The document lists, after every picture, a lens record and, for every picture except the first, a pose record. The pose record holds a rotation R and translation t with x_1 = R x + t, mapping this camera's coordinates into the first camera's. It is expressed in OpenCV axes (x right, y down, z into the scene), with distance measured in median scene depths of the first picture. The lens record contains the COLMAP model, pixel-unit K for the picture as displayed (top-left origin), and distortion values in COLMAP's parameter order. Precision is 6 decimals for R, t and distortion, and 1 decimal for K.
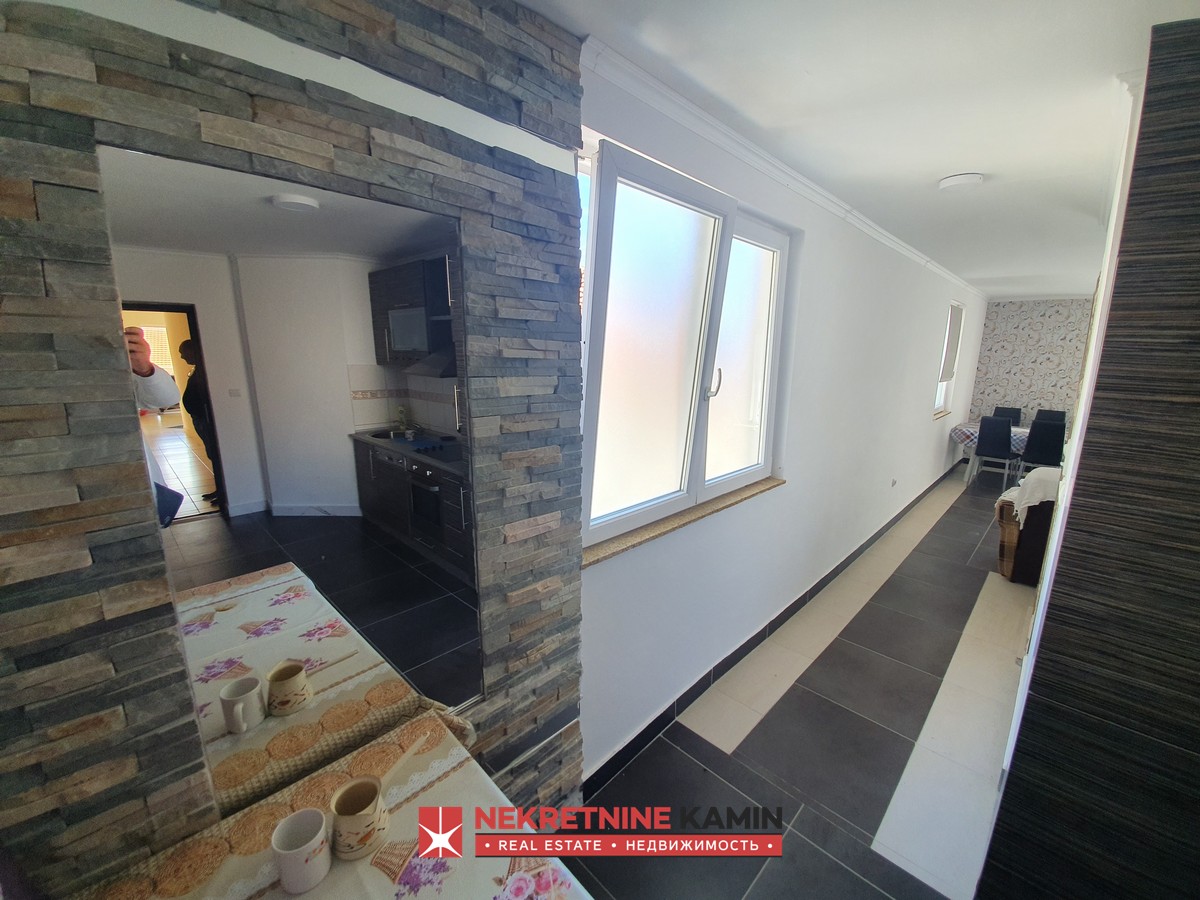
lens RADIAL K [[477.1, 0, 615.7], [0, 477.1, 448.3], [0, 0, 1]] dist [0.016194, -0.017166]
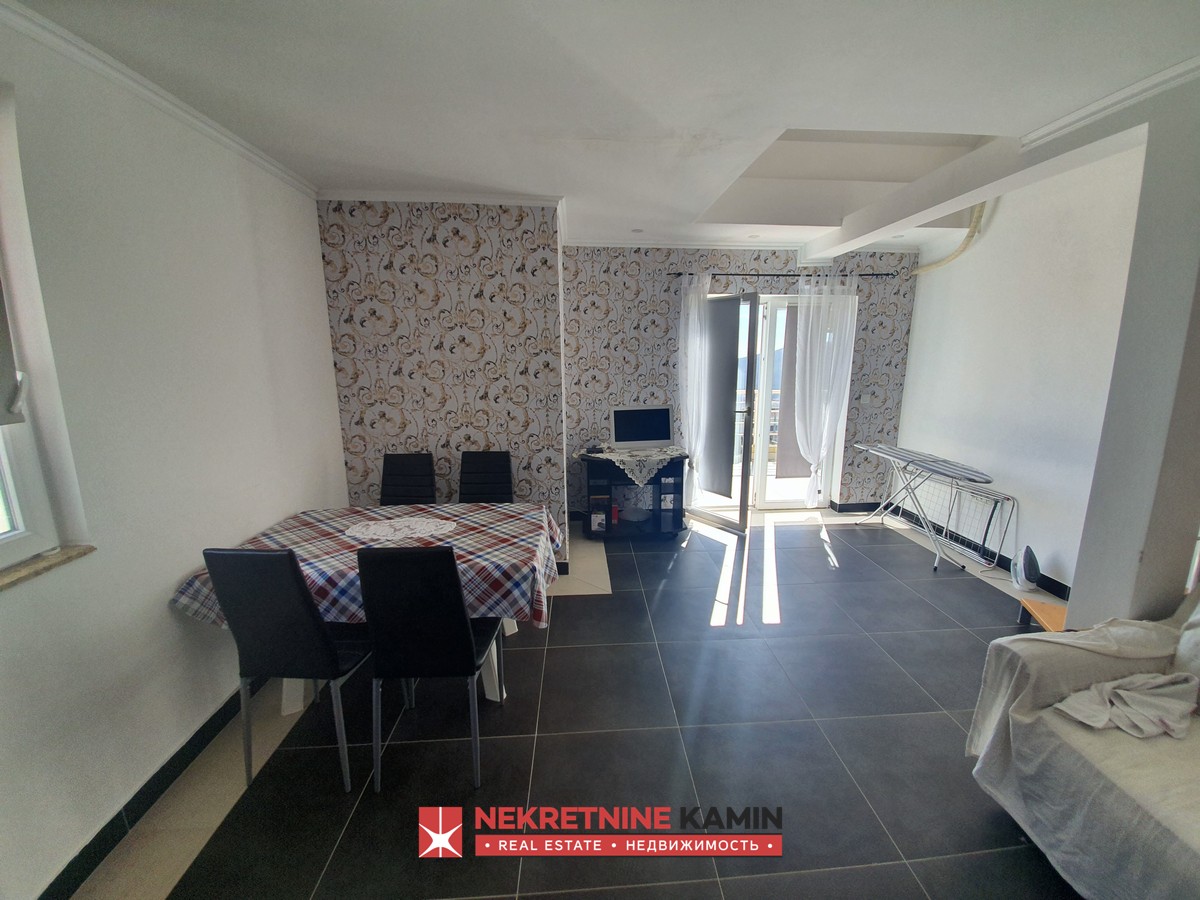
lens RADIAL K [[477.1, 0, 615.7], [0, 477.1, 448.3], [0, 0, 1]] dist [0.016194, -0.017166]
pose [[0.663323, -0.155999, 0.731892, 0.704240], [0.160669, 0.984911, 0.064312, -0.097444], [-0.730881, 0.074933, 0.678379, 0.637926]]
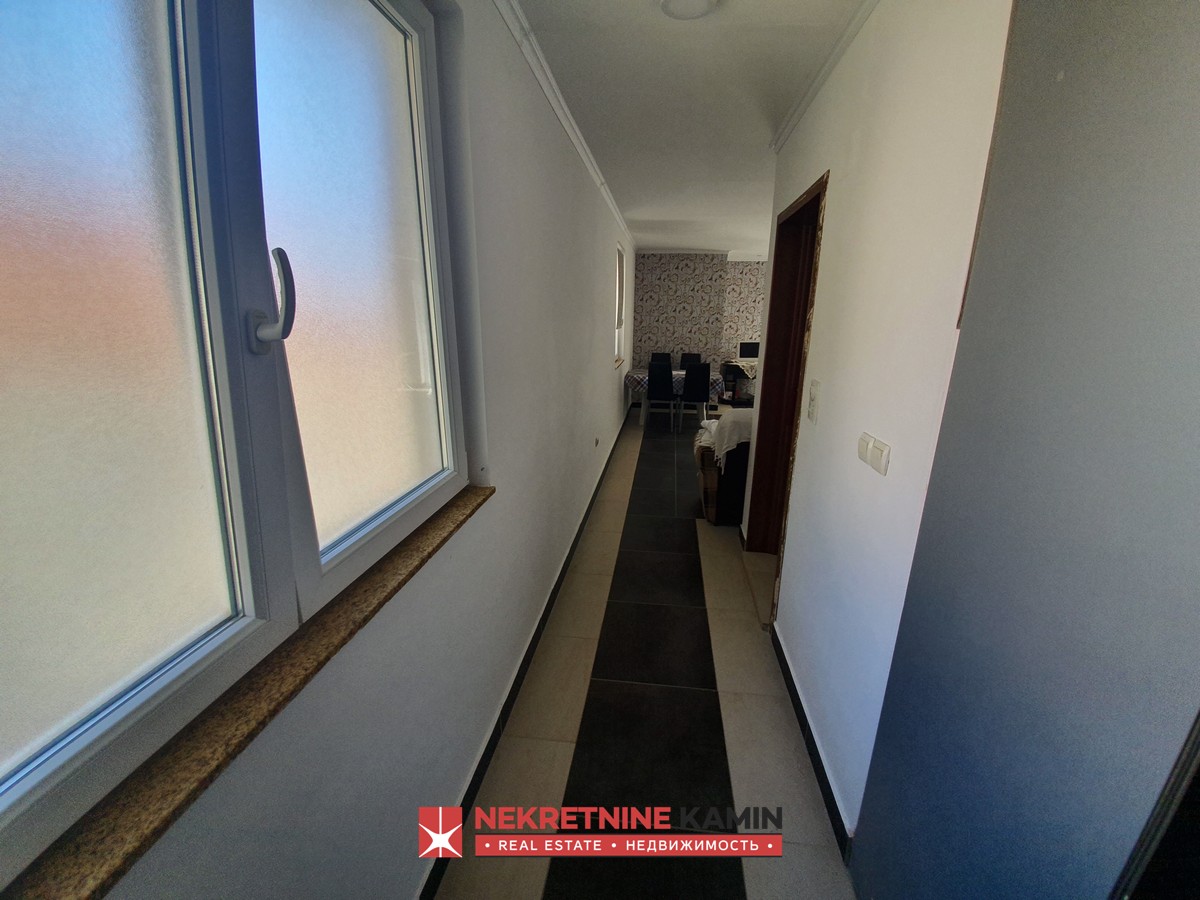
lens RADIAL K [[477.1, 0, 615.7], [0, 477.1, 448.3], [0, 0, 1]] dist [0.016194, -0.017166]
pose [[0.794081, -0.165461, 0.584858, 0.058788], [0.116276, 0.985816, 0.121022, -0.014891], [-0.596586, -0.028097, 0.802057, 0.188071]]
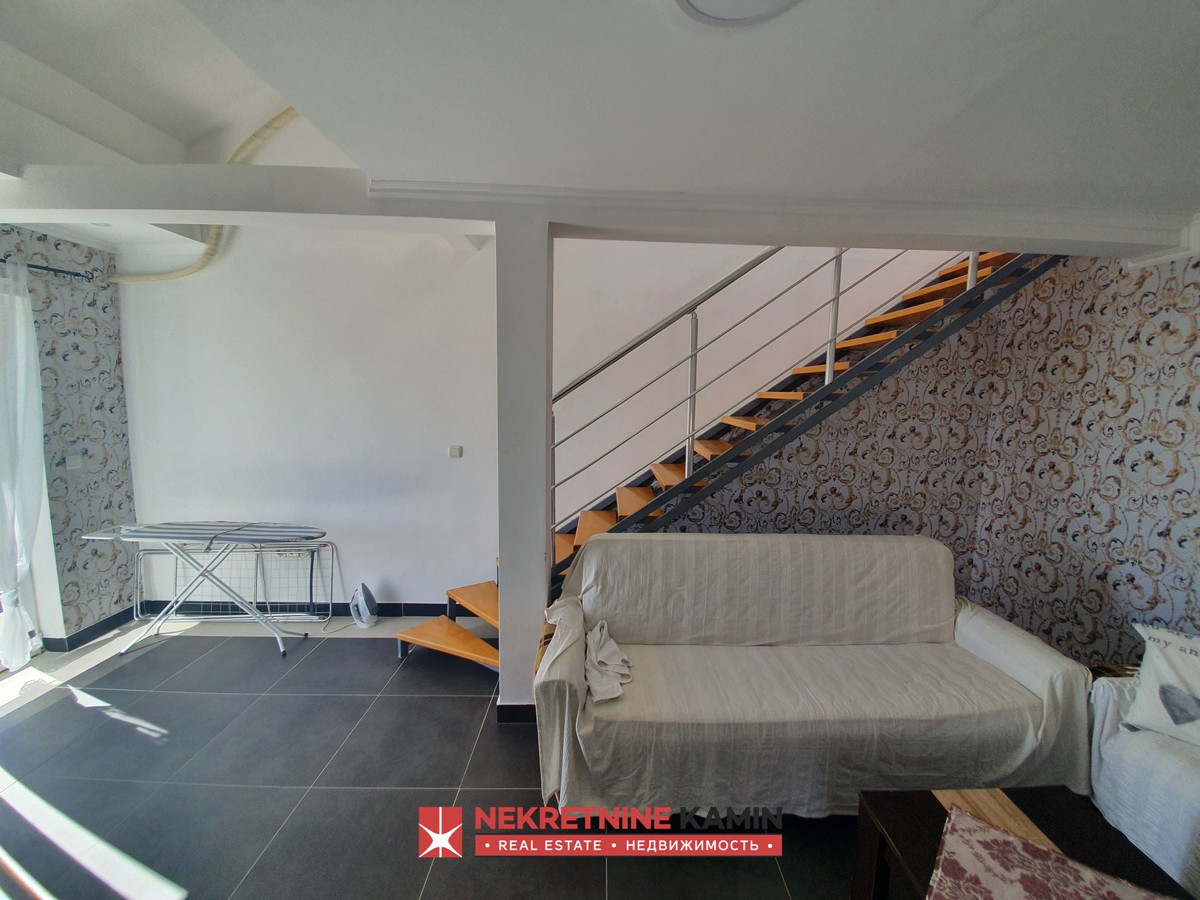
lens RADIAL K [[477.1, 0, 615.7], [0, 477.1, 448.3], [0, 0, 1]] dist [0.016194, -0.017166]
pose [[-0.716518, -0.108209, 0.689125, 0.812241], [0.109946, 0.958029, 0.264750, -0.139948], [-0.688850, 0.265464, -0.674548, 0.792865]]
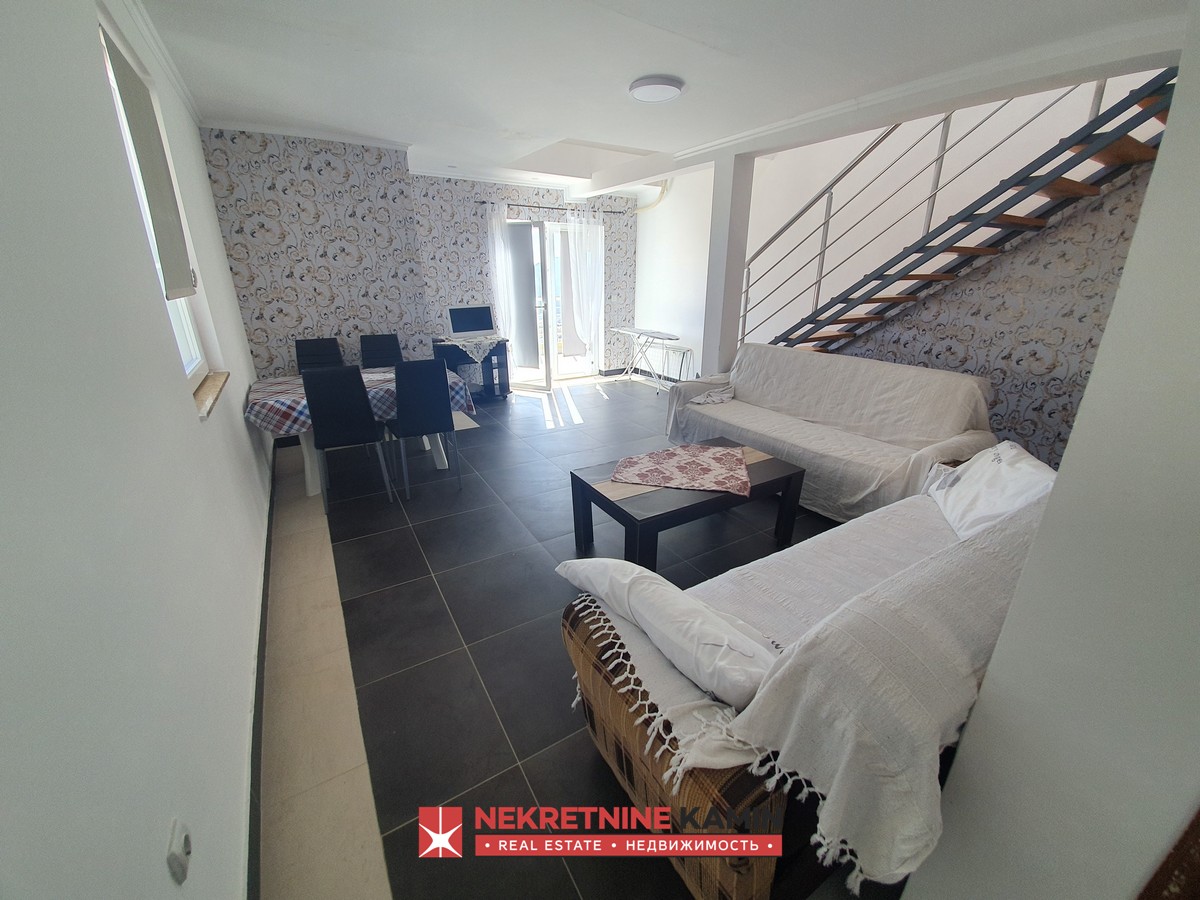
lens RADIAL K [[477.1, 0, 615.7], [0, 477.1, 448.3], [0, 0, 1]] dist [0.016194, -0.017166]
pose [[0.233920, -0.344574, 0.909148, 0.376107], [0.194616, 0.932761, 0.303450, -0.074610], [-0.952579, 0.105952, 0.285251, 0.566170]]
